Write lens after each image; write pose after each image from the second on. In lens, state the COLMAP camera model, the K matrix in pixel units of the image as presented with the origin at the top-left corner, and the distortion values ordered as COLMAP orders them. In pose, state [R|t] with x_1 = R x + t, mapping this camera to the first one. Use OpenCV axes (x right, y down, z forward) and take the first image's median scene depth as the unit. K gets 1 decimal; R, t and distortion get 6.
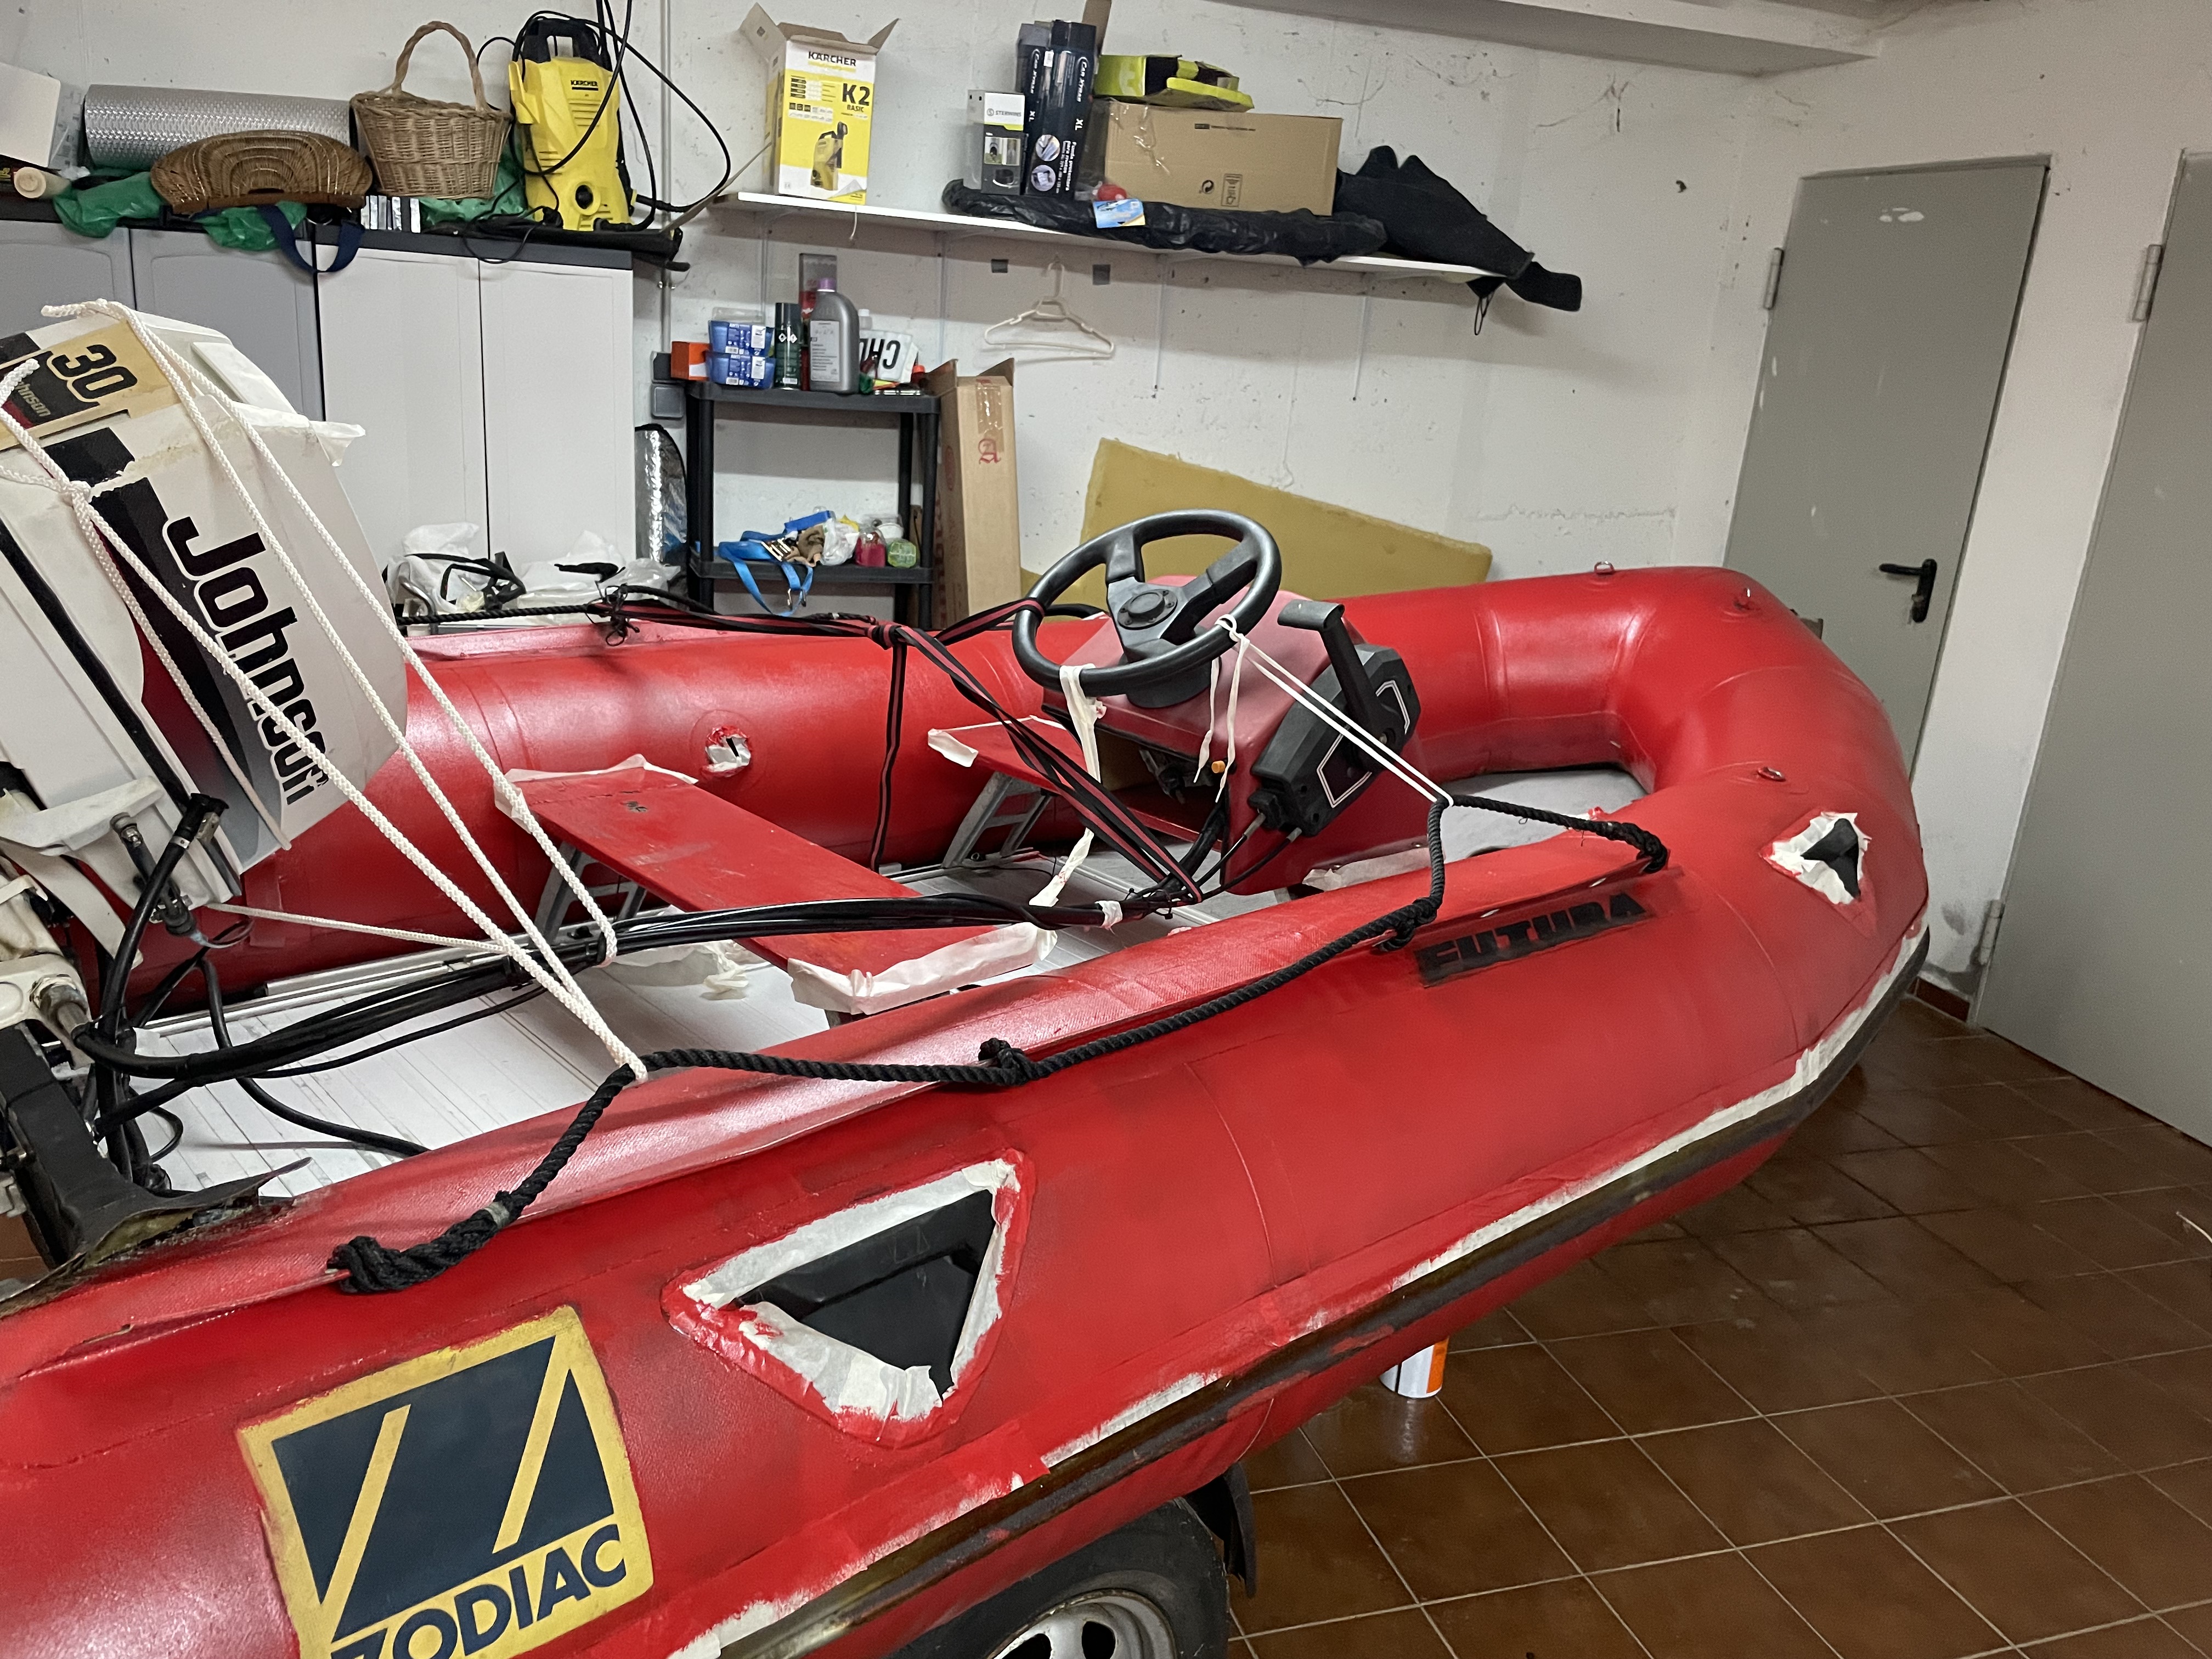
lens RADIAL K [[1678.8, 0, 1098.3], [0, 1678.8, 794.4], [0, 0, 1]] dist [0.086569, -0.130027]
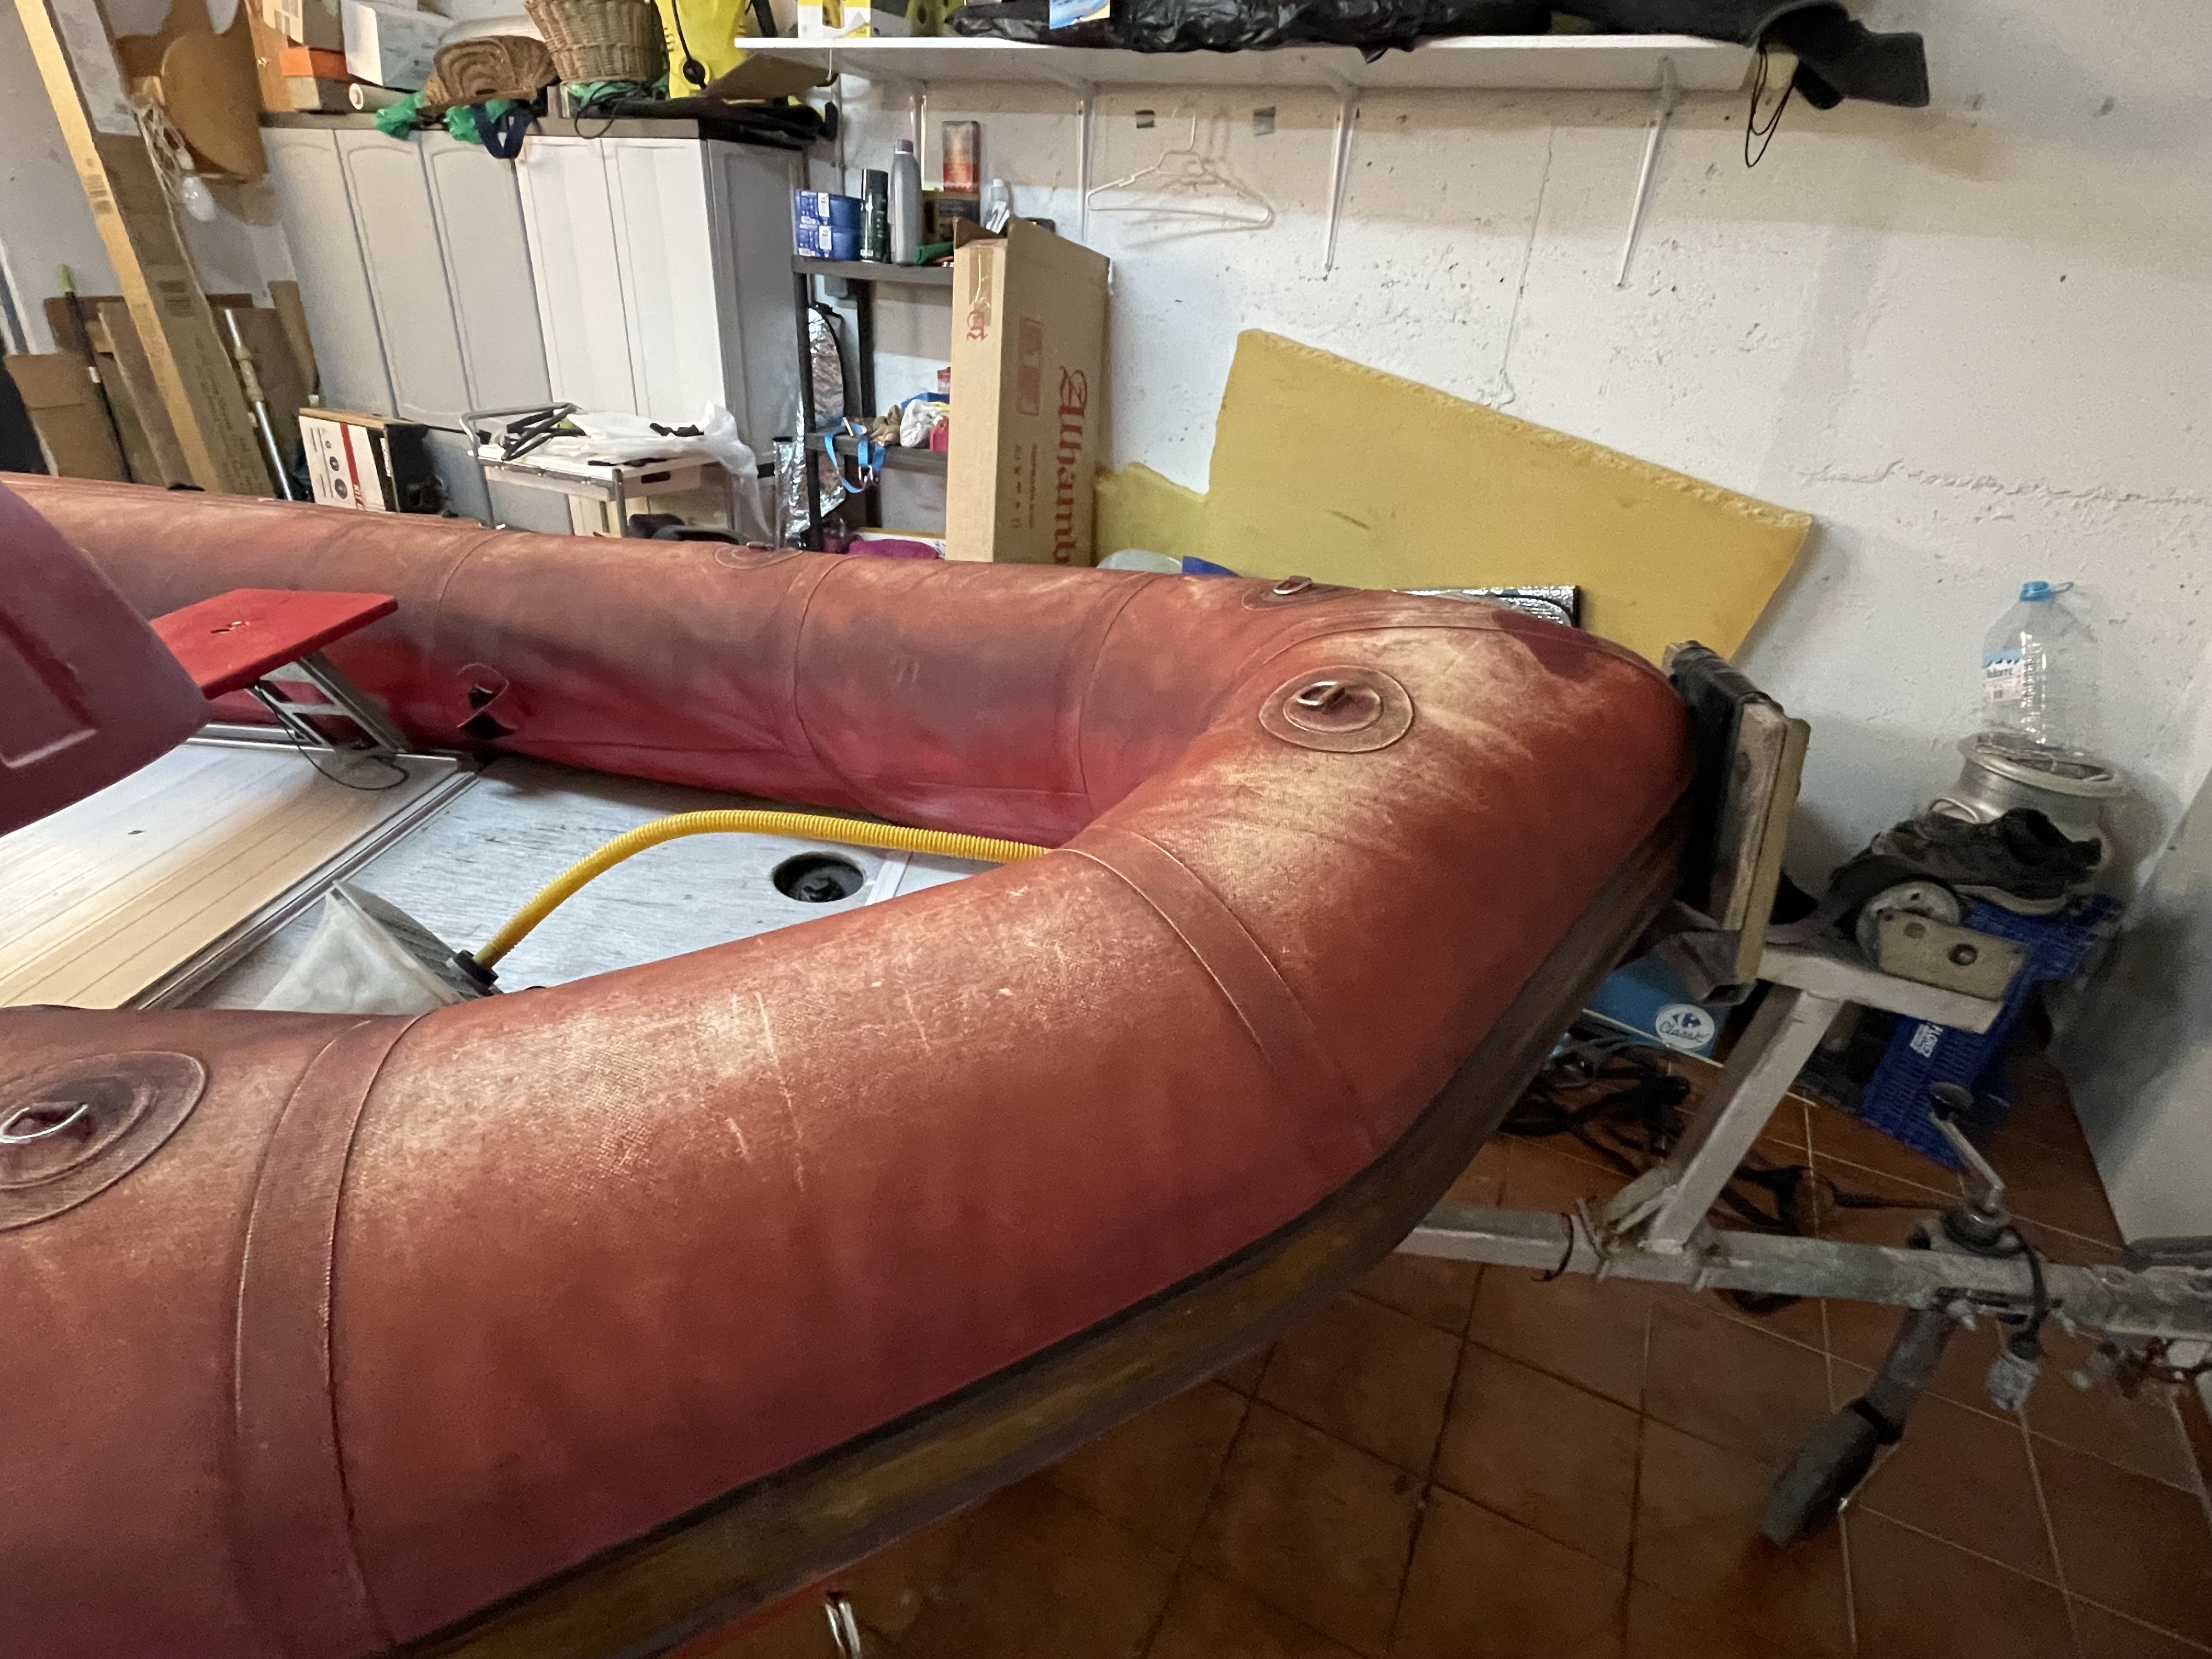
lens RADIAL K [[1128.0, 0, 1100.0], [0, 1128.0, 825.0], [0, 0, 1]] dist [-0.004684, -0.000677]
pose [[0.710404, 0.290481, -0.641052, 0.442101], [-0.191188, 0.956250, 0.221436, -0.091931], [0.677328, -0.034748, 0.734860, 0.579597]]
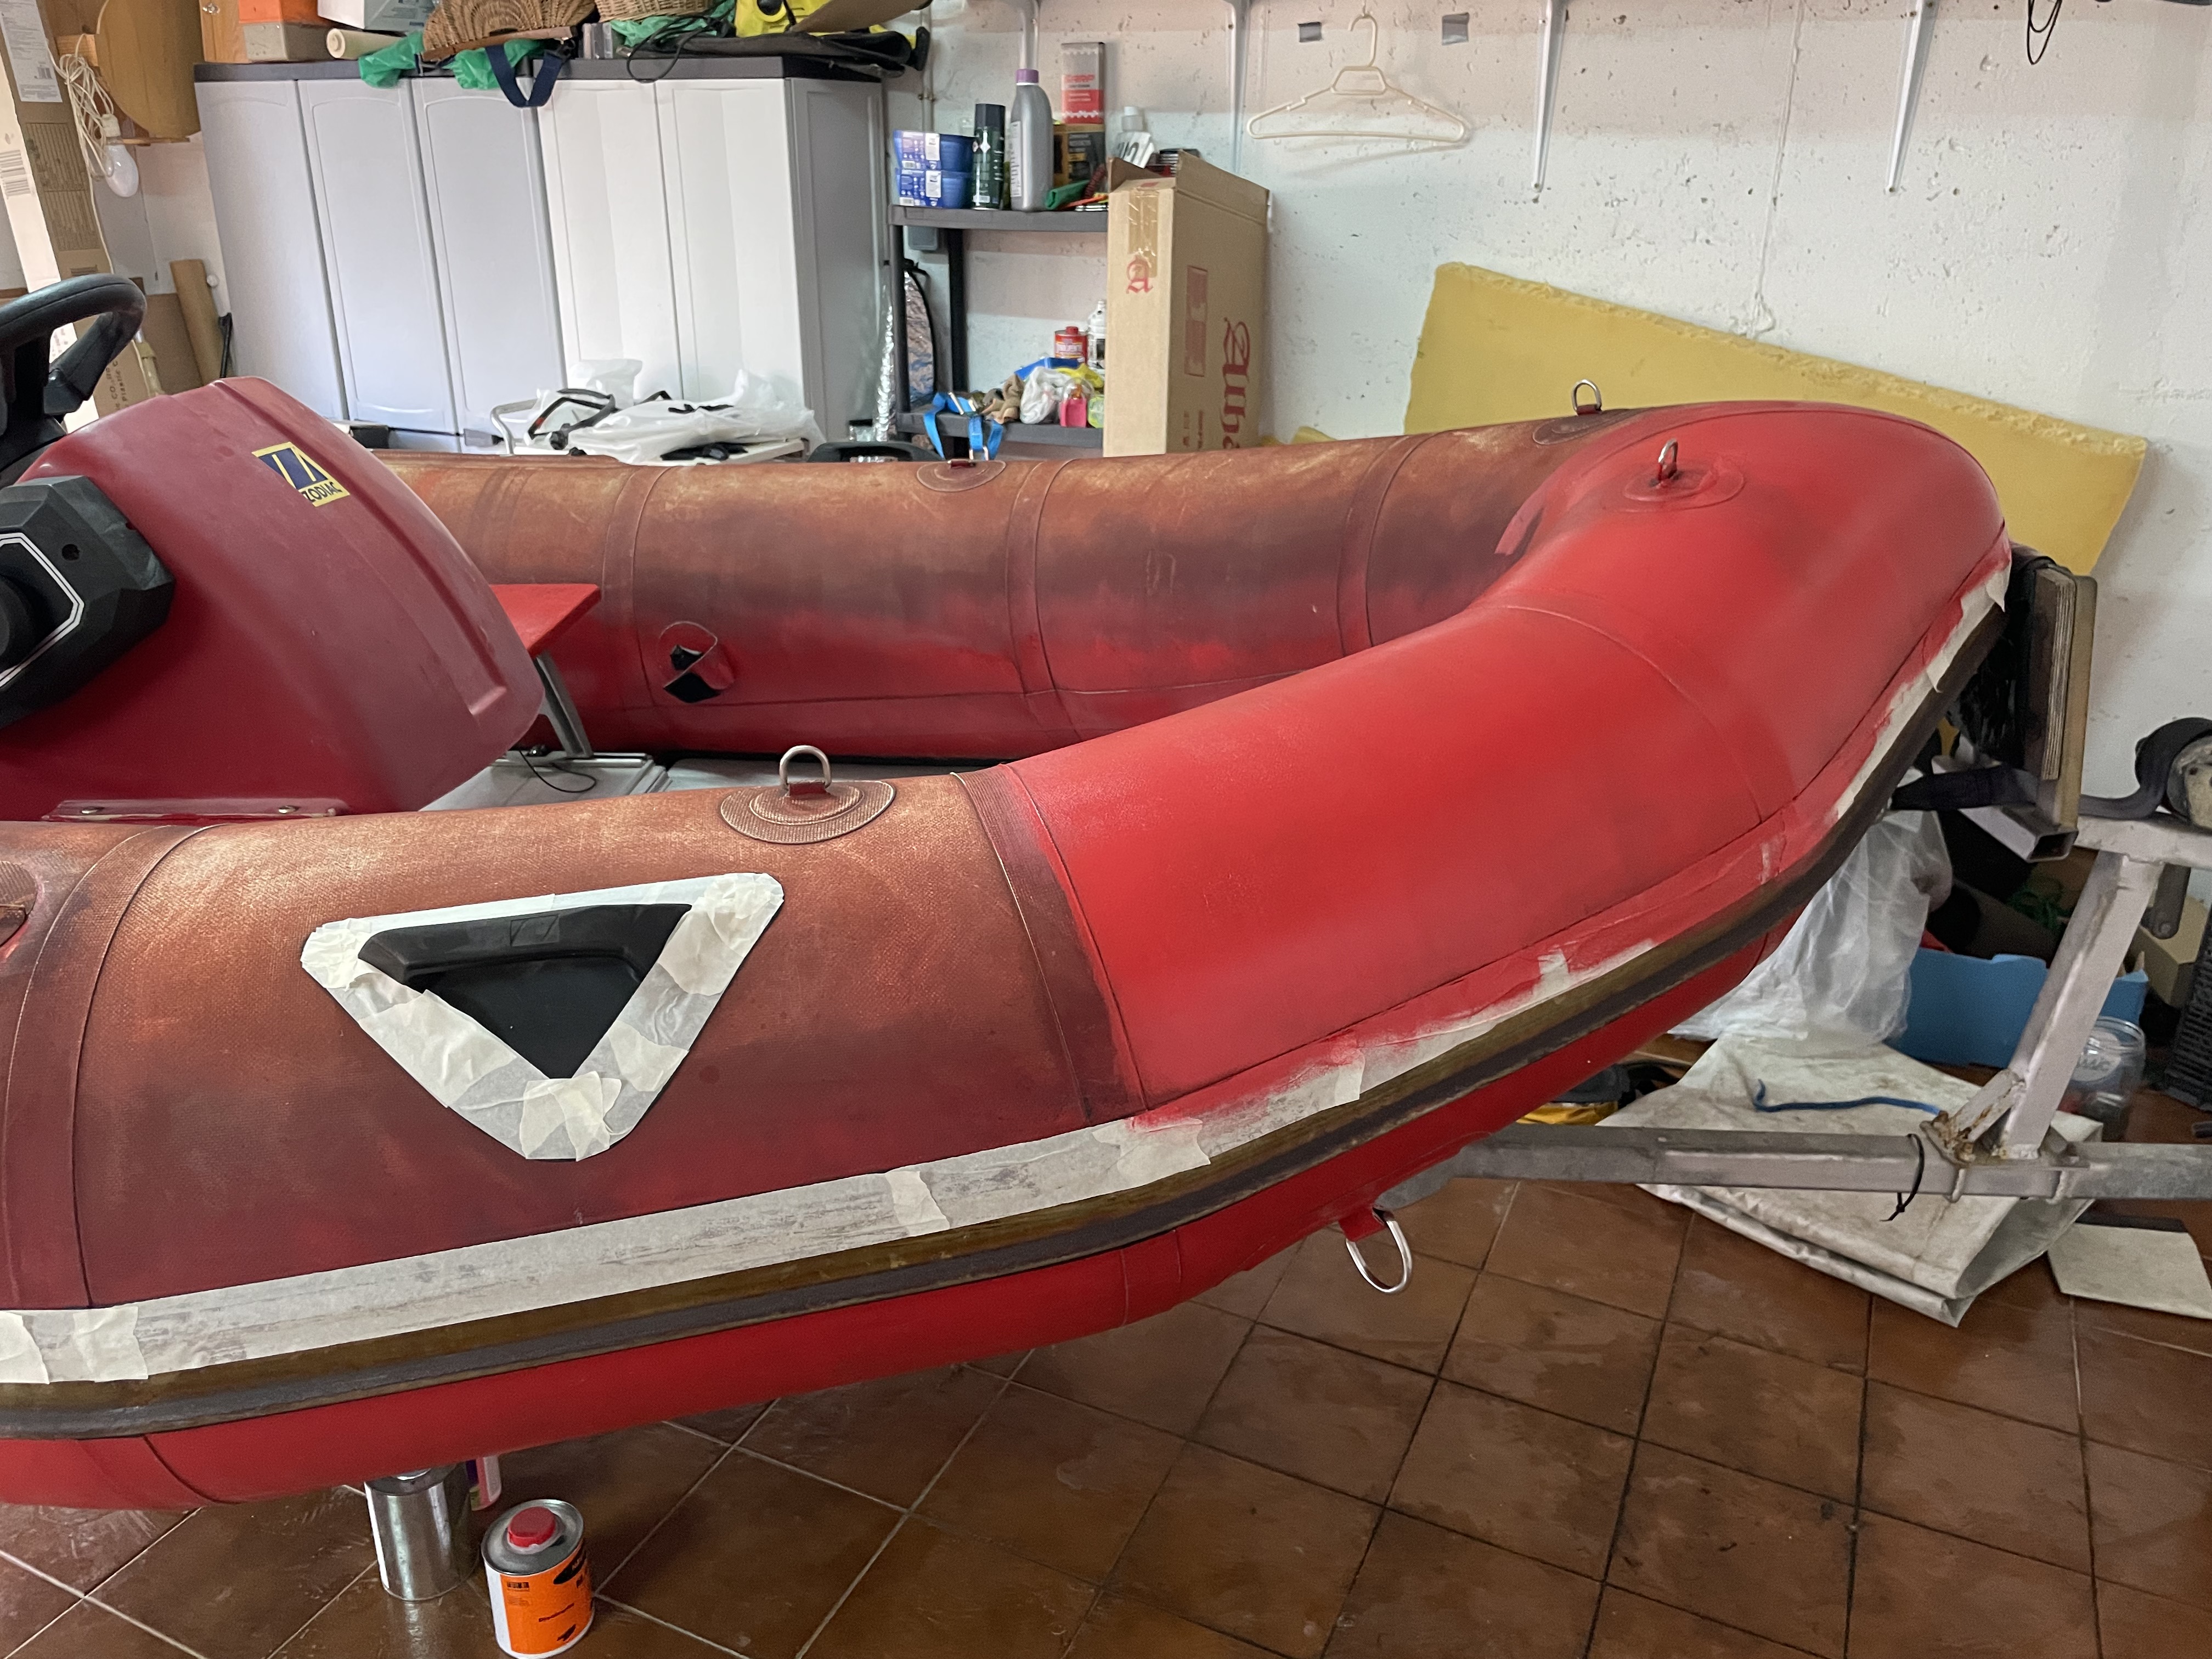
lens RADIAL K [[1678.8, 0, 1098.3], [0, 1678.8, 794.4], [0, 0, 1]] dist [0.086569, -0.130027]
pose [[0.726846, 0.178995, -0.663065, 0.471690], [-0.140754, 0.983771, 0.111277, -0.052482], [0.672222, 0.012448, 0.740245, 0.407730]]
